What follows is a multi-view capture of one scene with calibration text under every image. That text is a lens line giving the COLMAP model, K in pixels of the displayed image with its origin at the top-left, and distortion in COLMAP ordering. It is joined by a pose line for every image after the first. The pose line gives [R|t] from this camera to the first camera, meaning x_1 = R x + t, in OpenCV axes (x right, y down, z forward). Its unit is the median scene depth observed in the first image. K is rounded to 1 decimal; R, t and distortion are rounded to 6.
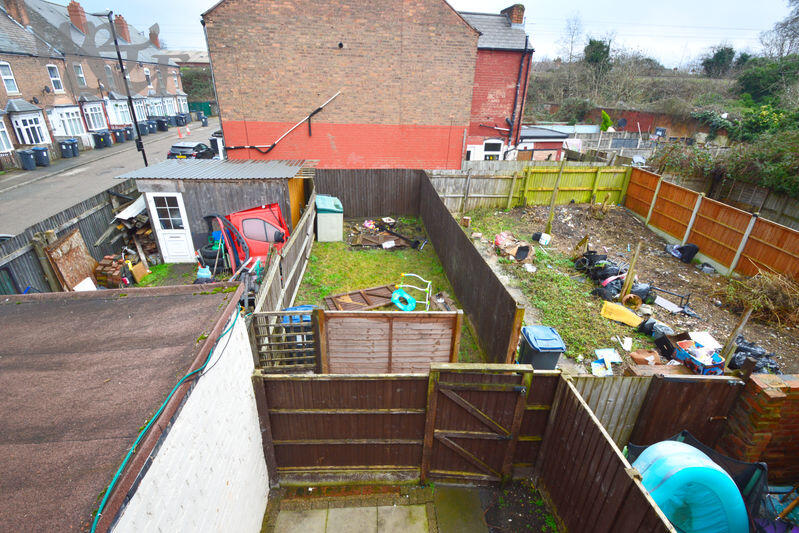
lens RADIAL K [[393.6, 0, 398.4], [0, 393.6, 265.6], [0, 0, 1]] dist [0.001494, 0.000061]
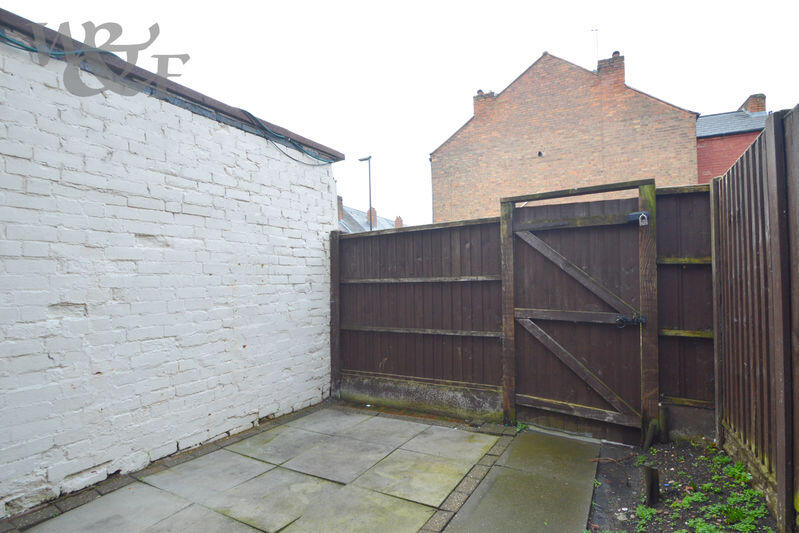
lens RADIAL K [[403.7, 0, 398.3], [0, 403.7, 269.5], [0, 0, 1]] dist [-0.000310, -0.000023]
pose [[0.835726, -0.057563, -0.546121, 0.259917], [-0.203332, 0.891371, -0.405110, 0.569315], [0.510116, 0.449605, 0.733238, 0.268892]]
